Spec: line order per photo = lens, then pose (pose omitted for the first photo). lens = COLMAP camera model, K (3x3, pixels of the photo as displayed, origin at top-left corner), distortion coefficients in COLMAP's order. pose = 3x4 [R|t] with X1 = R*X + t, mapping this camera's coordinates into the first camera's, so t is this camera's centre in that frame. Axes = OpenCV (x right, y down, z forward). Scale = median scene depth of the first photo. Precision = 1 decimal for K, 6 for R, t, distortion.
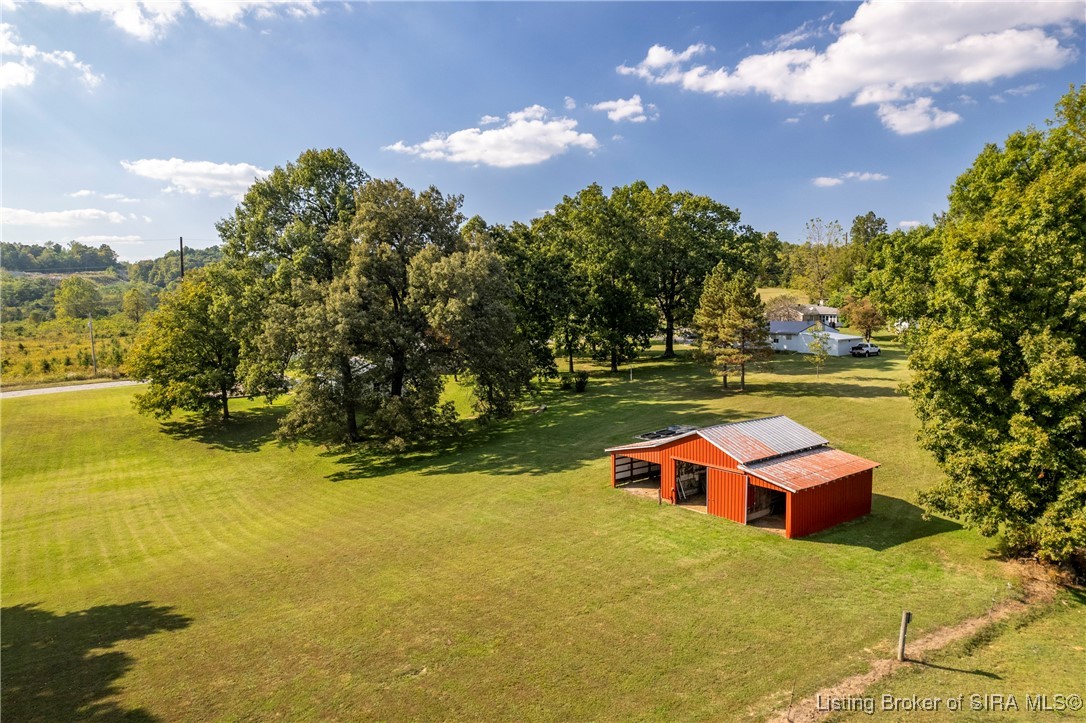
lens RADIAL K [[706.4, 0, 543.0], [0, 706.4, 361.5], [0, 0, 1]] dist [-0.084769, 0.061427]
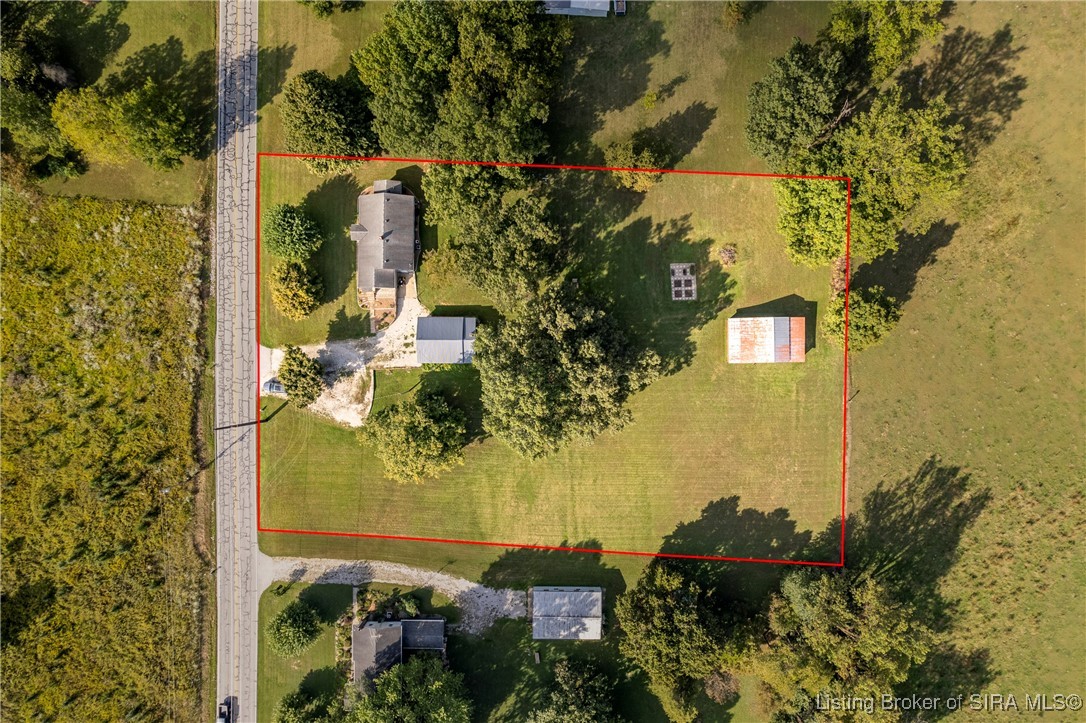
lens RADIAL K [[693.9, 0, 549.3], [0, 693.9, 364.0], [0, 0, 1]] dist [-0.074684, 0.060960]
pose [[0.593875, -0.804557, 0.000516, -0.348346], [0.049905, 0.037477, 0.998051, -2.706727], [-0.803008, -0.592692, 0.062408, 1.437268]]
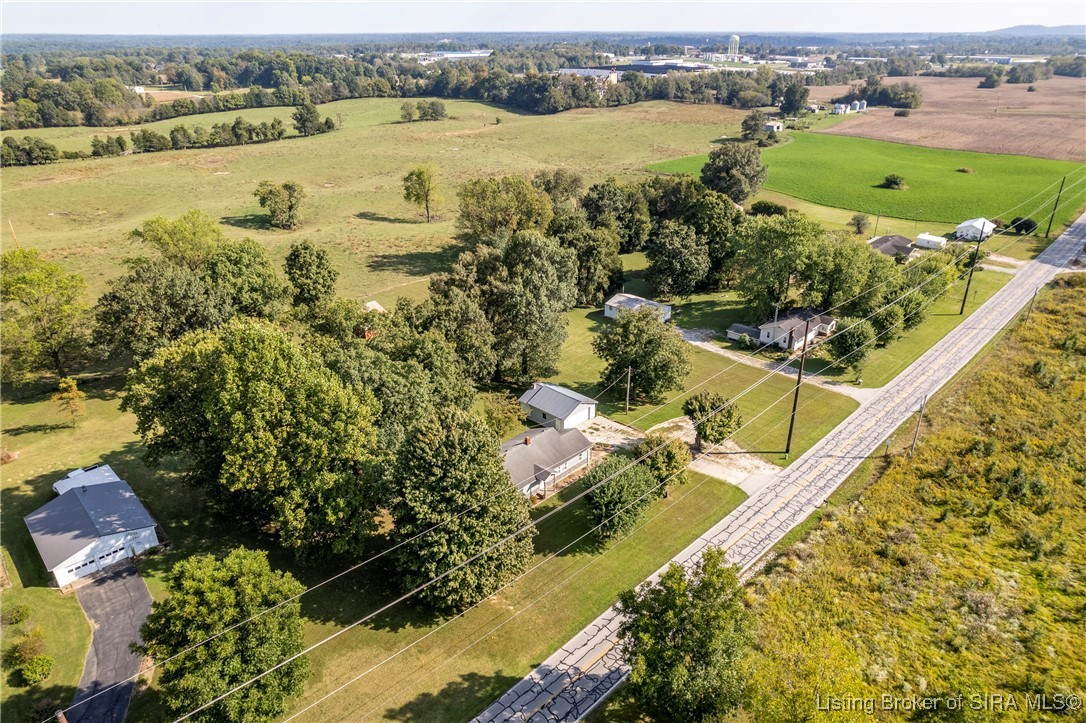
lens RADIAL K [[697.7, 0, 551.3], [0, 697.7, 358.7], [0, 0, 1]] dist [-0.086626, 0.078544]
pose [[-0.984540, 0.079007, -0.156331, -0.100963], [-0.007770, 0.871919, 0.489588, -1.346027], [0.174989, 0.483233, -0.857825, 4.119030]]
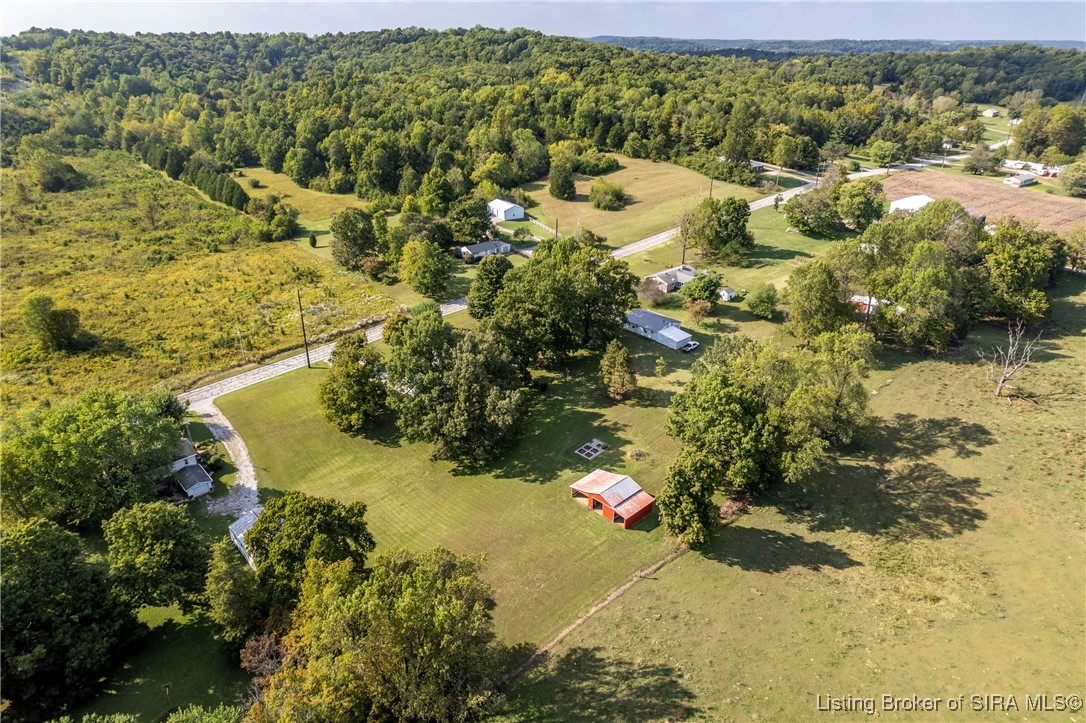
lens RADIAL K [[686.8, 0, 550.7], [0, 686.8, 373.5], [0, 0, 1]] dist [-0.079437, 0.066801]
pose [[0.991118, -0.055576, 0.120818, -0.310579], [0.005124, 0.923776, 0.382900, -1.420051], [-0.132888, -0.378880, 0.915855, -1.438728]]
